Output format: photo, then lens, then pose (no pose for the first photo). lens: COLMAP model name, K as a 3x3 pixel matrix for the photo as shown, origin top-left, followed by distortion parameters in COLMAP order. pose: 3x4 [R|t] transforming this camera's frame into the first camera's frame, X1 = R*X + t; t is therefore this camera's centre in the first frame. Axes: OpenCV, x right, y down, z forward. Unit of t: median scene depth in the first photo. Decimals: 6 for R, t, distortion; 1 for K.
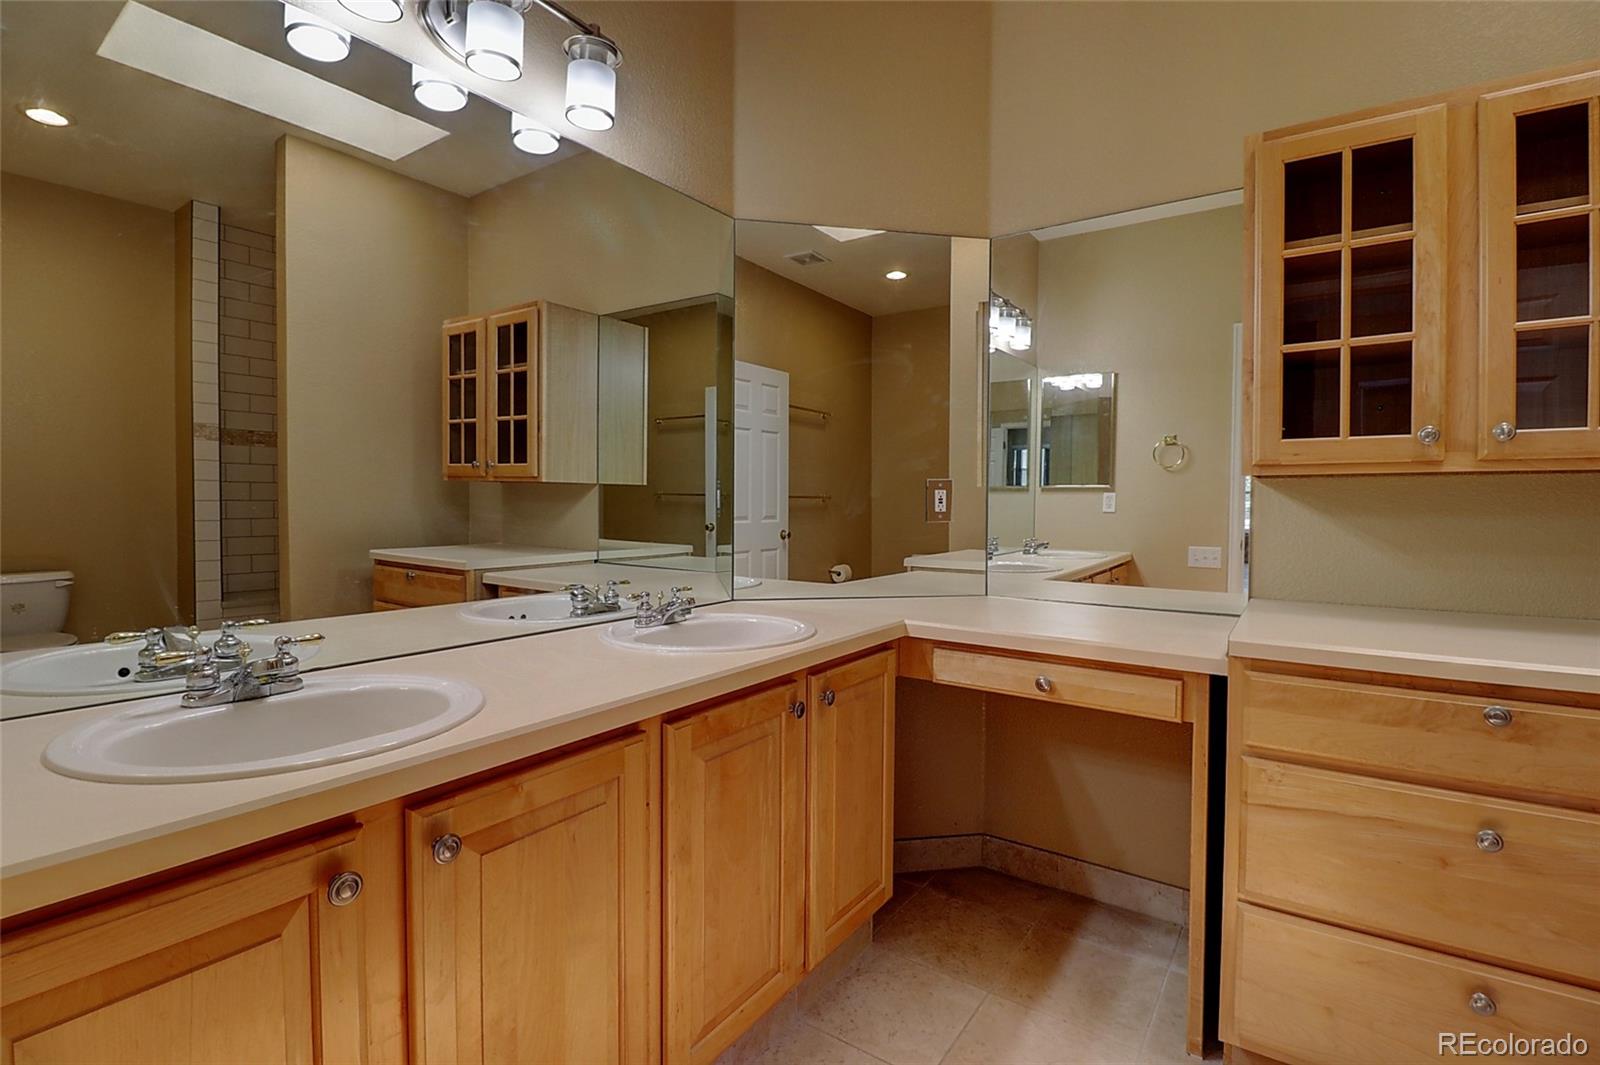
lens RADIAL K [[742.4, 0, 809.9], [0, 742.4, 517.7], [0, 0, 1]] dist [-0.006745, -0.009648]
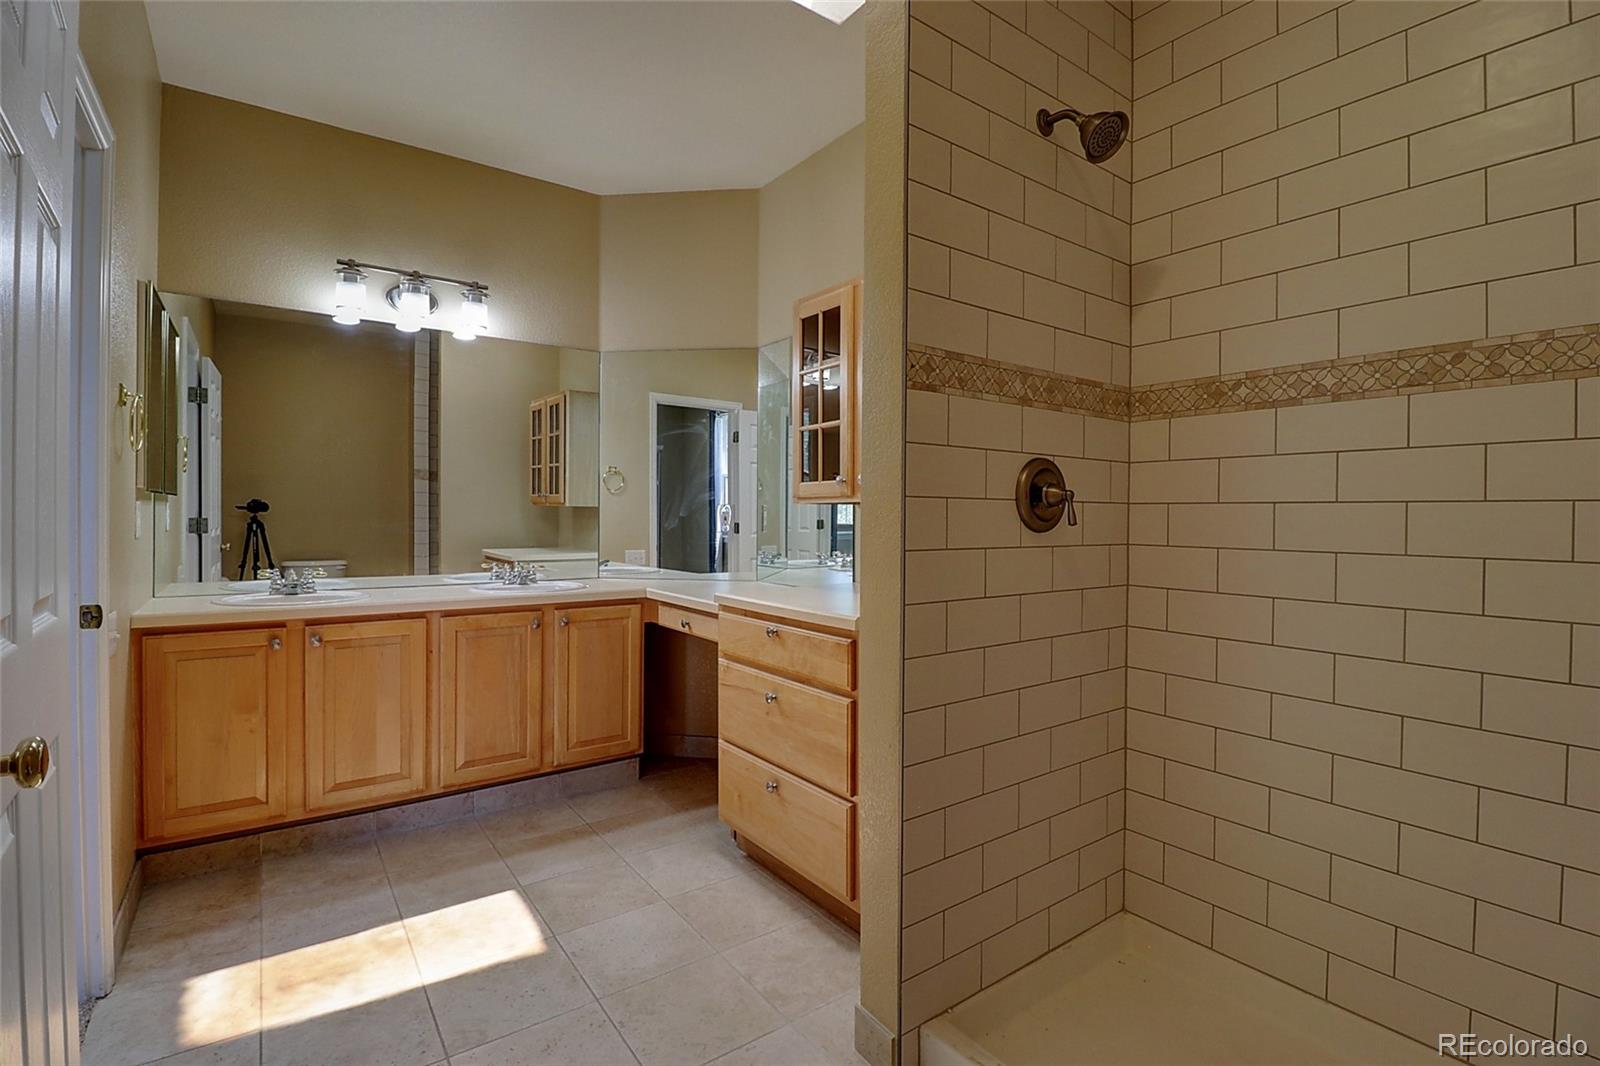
lens RADIAL K [[742.4, 0, 799.8], [0, 742.4, 513.7], [0, 0, 1]] dist [-0.006745, -0.009648]
pose [[0.944346, -0.002930, -0.328940, 1.270156], [-0.005616, 0.999671, -0.025027, 0.007917], [0.328905, 0.025481, 0.944019, -0.630665]]
